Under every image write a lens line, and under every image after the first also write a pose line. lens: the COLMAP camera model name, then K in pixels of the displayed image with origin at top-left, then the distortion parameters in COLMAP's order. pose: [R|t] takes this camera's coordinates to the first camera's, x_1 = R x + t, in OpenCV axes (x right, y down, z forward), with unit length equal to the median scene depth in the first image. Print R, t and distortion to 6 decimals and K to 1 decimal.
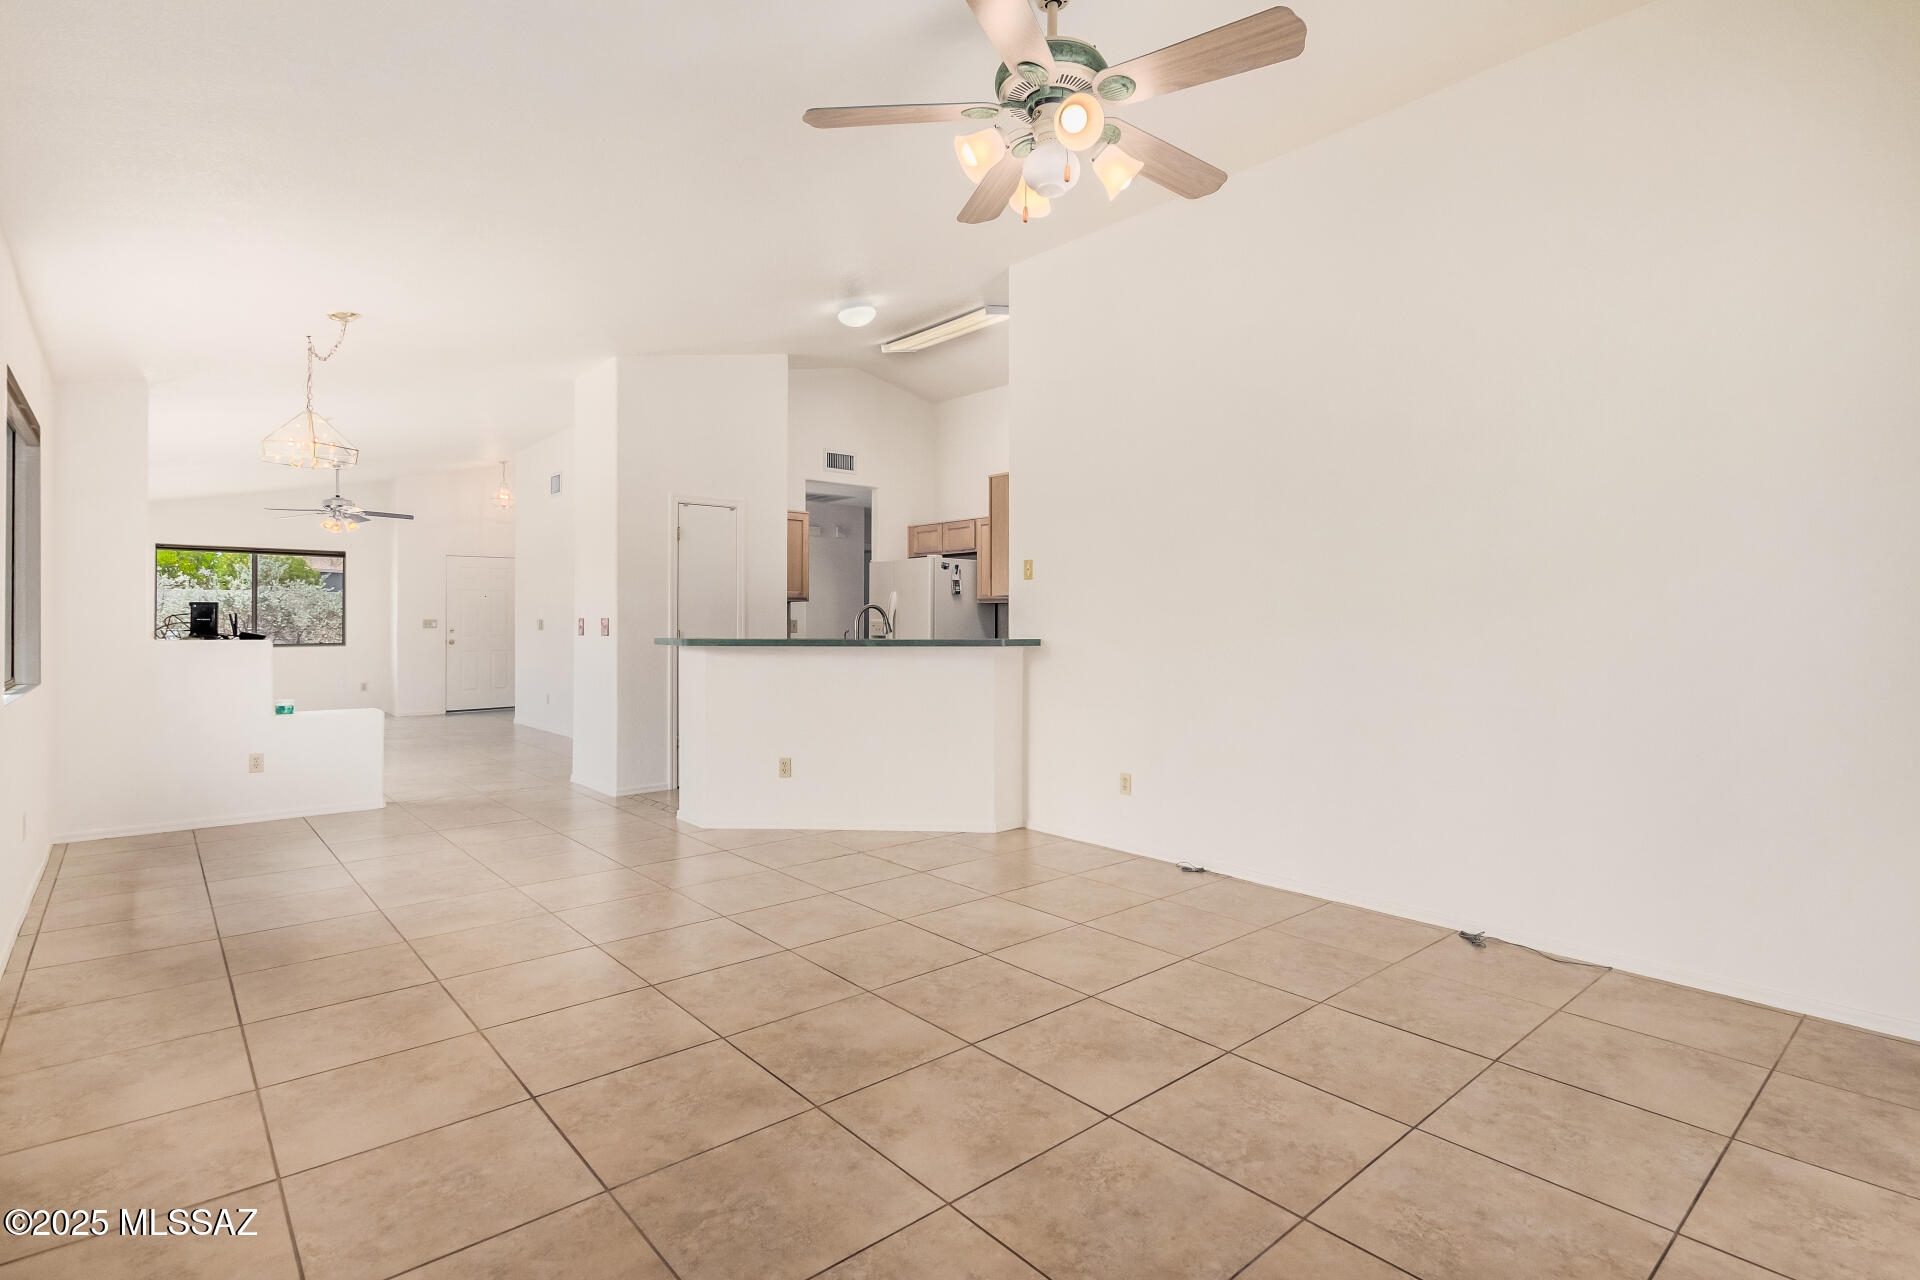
lens RADIAL K [[933.8, 0, 1003.8], [0, 933.8, 605.6], [0, 0, 1]] dist [0.012386, -0.003692]
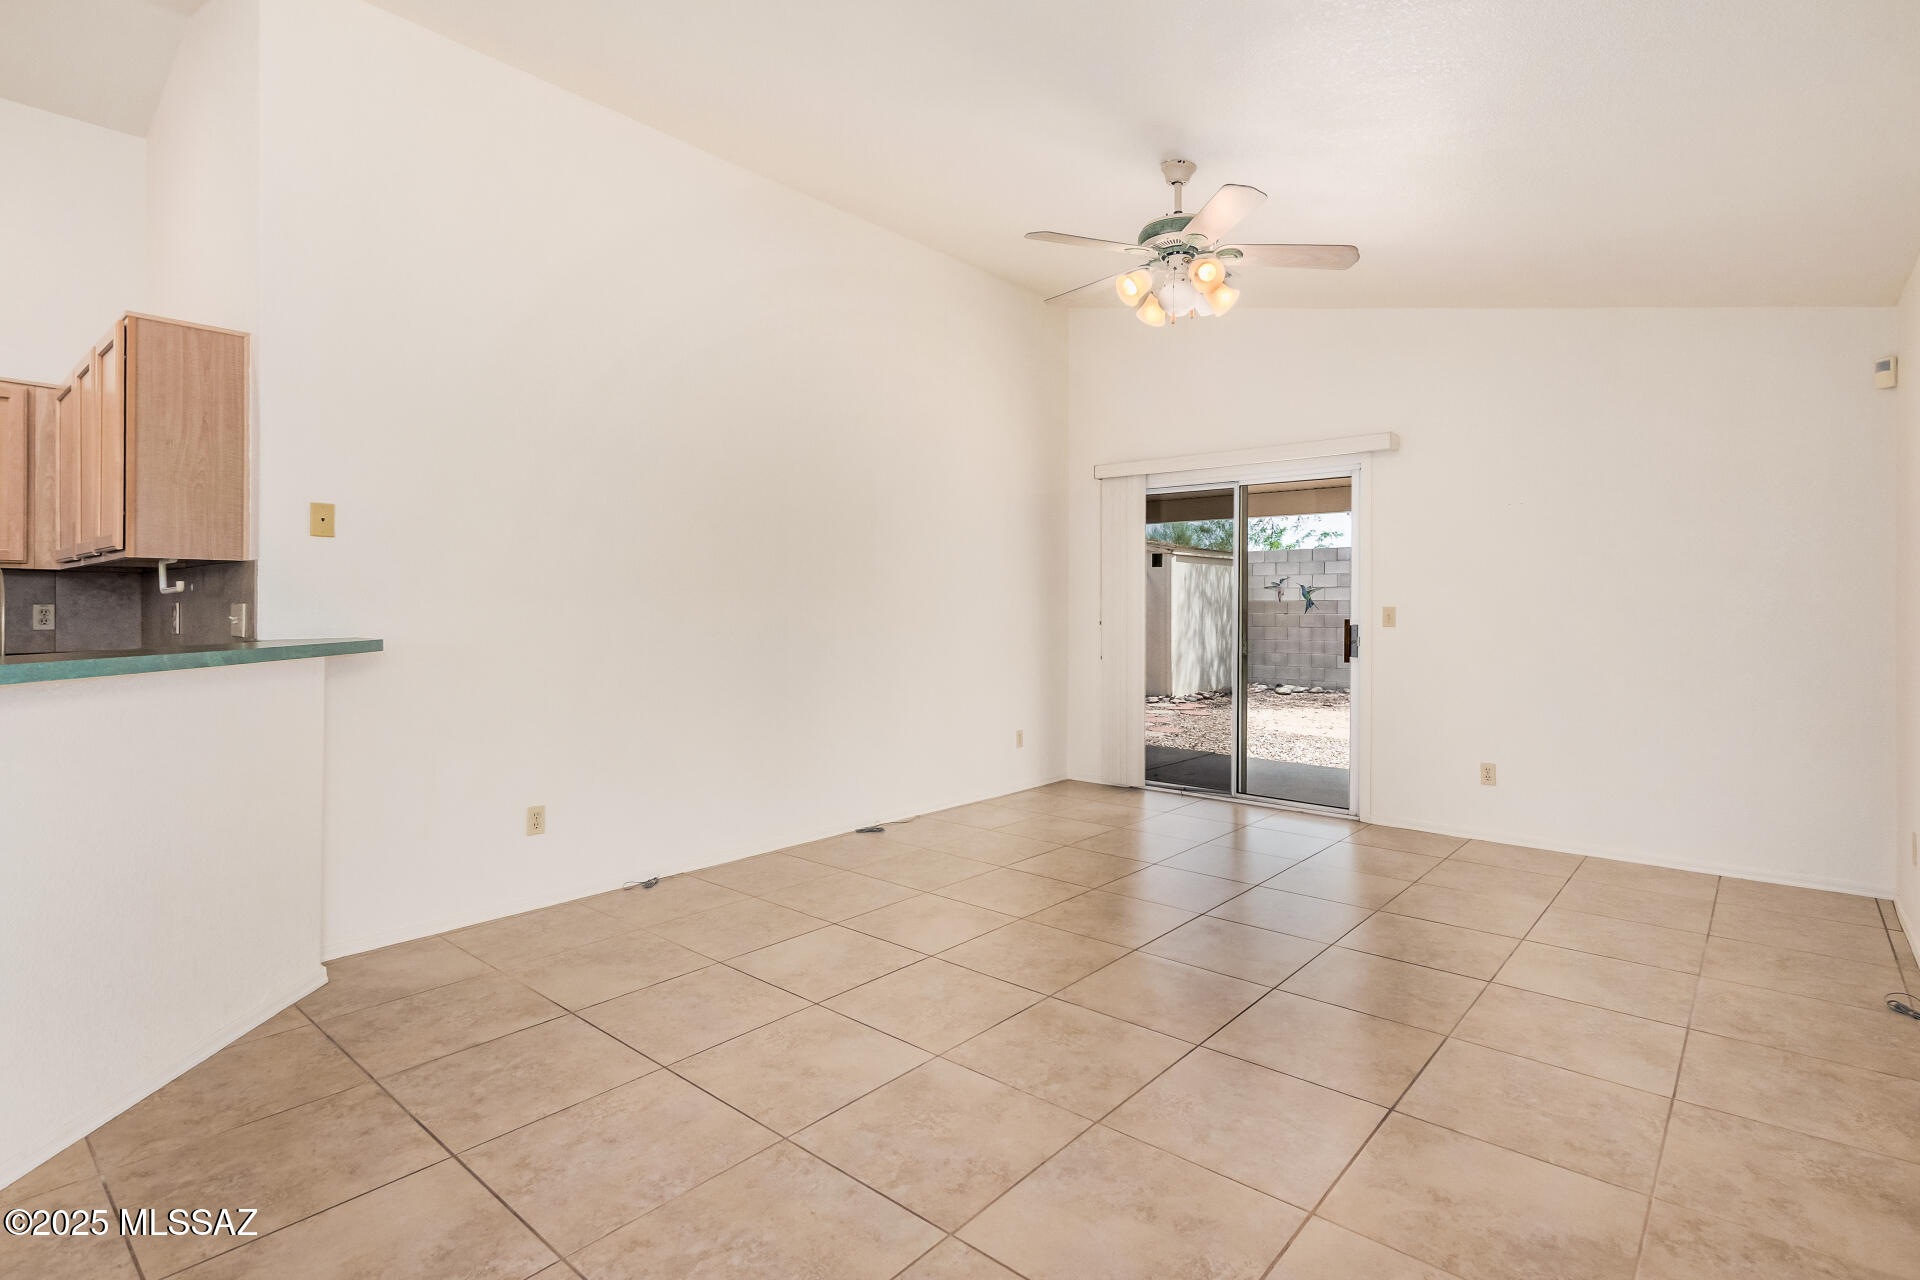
lens RADIAL K [[933.8, 0, 970.3], [0, 933.8, 573.7], [0, 0, 1]] dist [0.012386, -0.003692]
pose [[-0.121900, 0.033002, 0.991994, -0.411271], [-0.018100, 0.999207, -0.035466, 0.005871], [-0.992377, -0.022278, -0.121206, 0.451584]]
